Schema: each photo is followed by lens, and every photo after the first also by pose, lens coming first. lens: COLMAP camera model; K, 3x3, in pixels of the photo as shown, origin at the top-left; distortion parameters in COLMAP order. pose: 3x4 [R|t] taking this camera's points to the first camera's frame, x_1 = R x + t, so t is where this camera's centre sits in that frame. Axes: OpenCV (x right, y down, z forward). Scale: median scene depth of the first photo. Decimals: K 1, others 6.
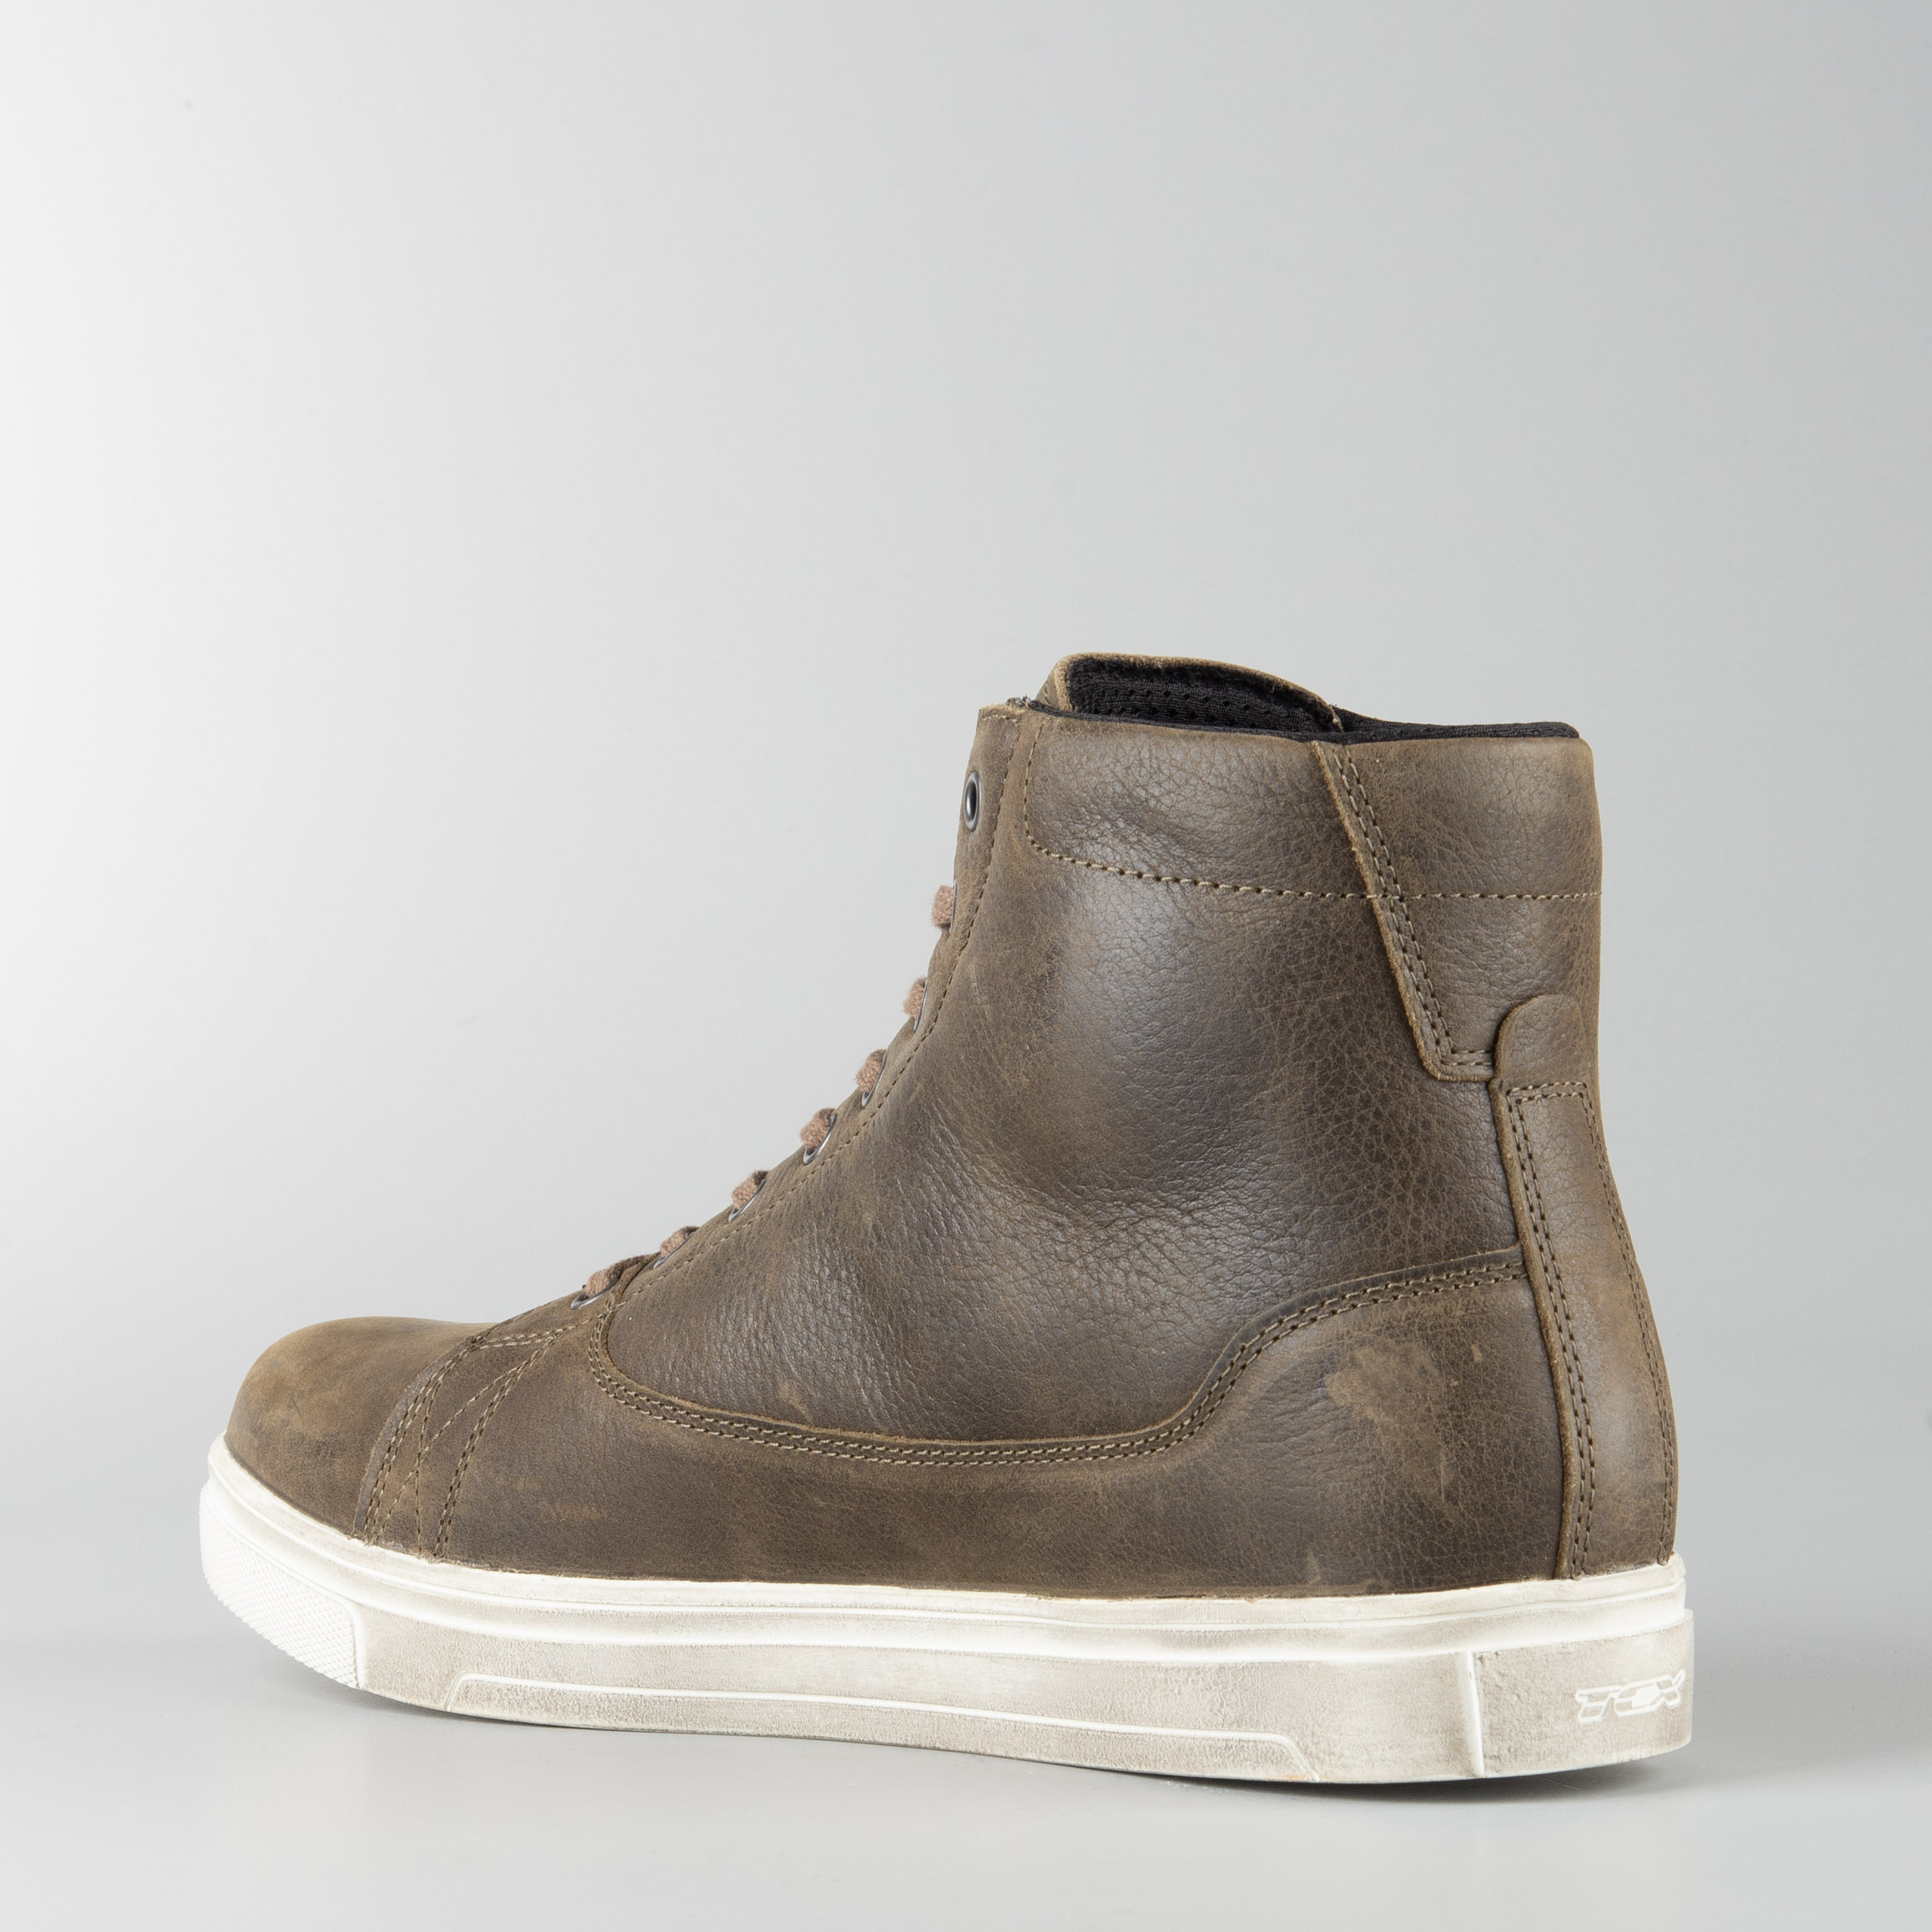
lens RADIAL K [[6648.2, 0, 966.0], [0, 6648.2, 966.0], [0, 0, 1]] dist [0.015589, -0.806027]
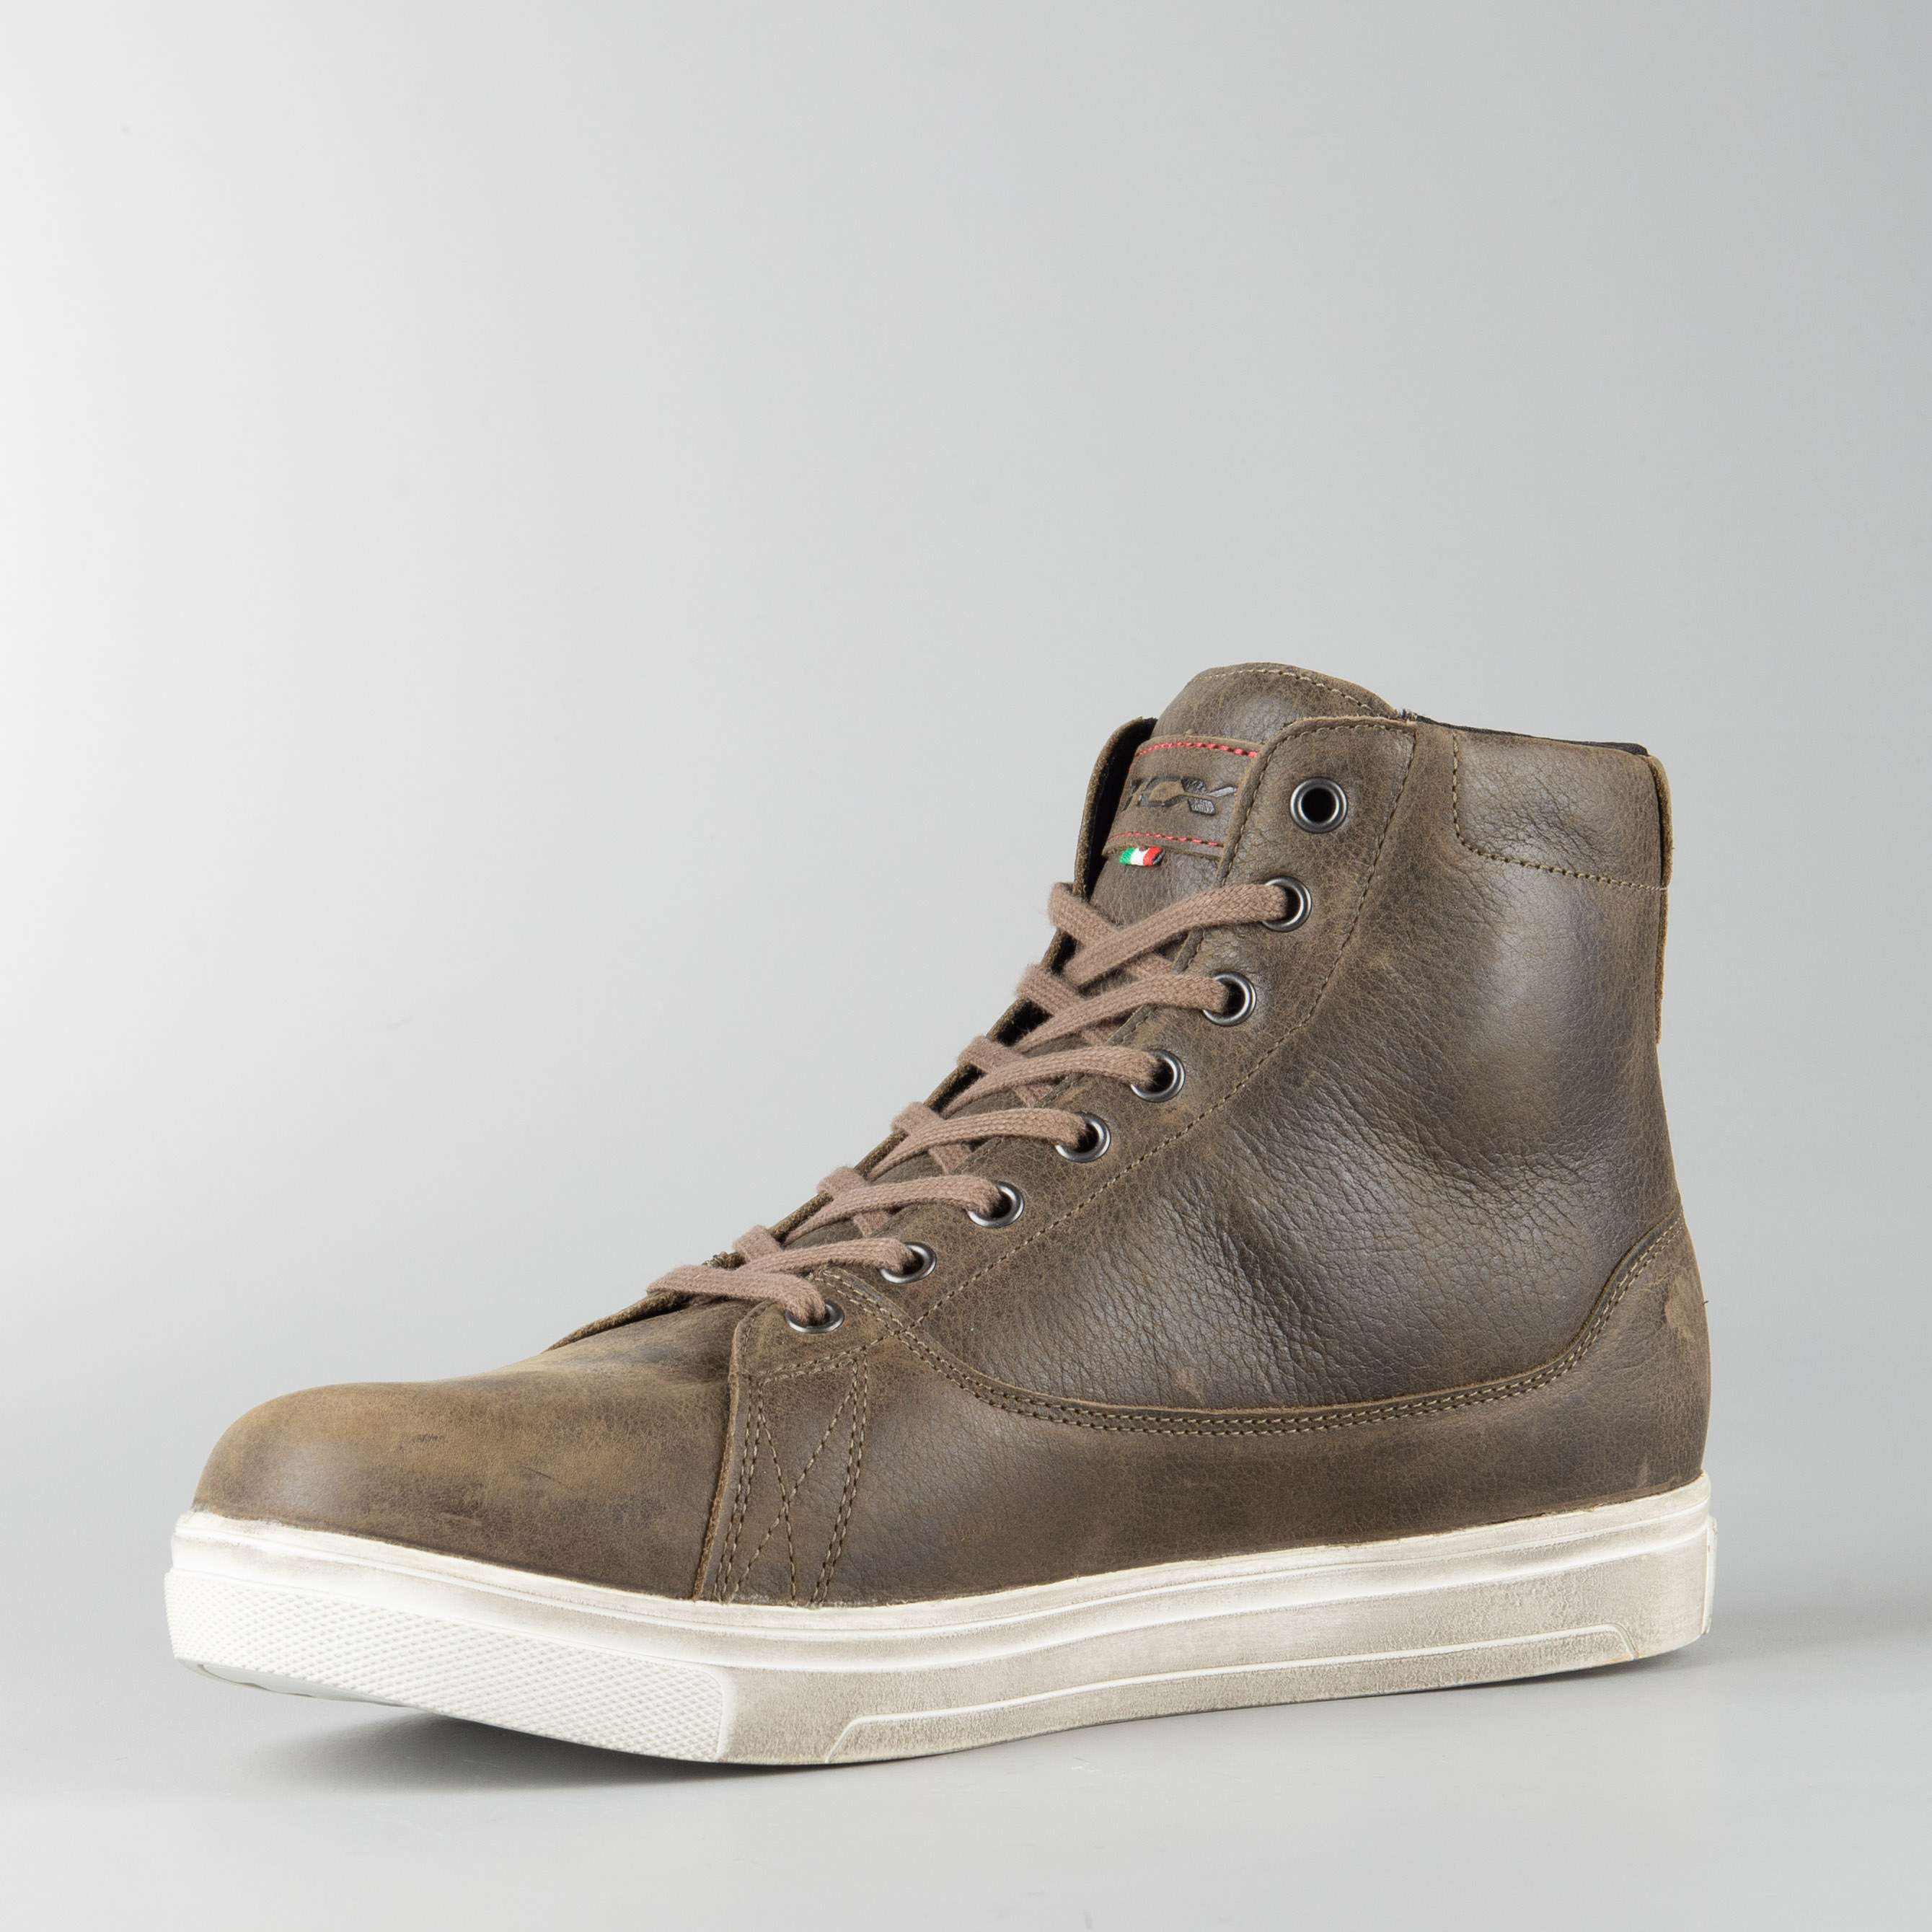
lens RADIAL K [[6648.2, 0, 966.0], [0, 6648.2, 966.0], [0, 0, 1]] dist [0.015589, -0.806027]
pose [[0.275077, -0.011744, 0.961350, -1.054814], [0.027912, 0.999601, 0.004224, -0.005266], [-0.961017, 0.025672, 0.275295, 0.770137]]
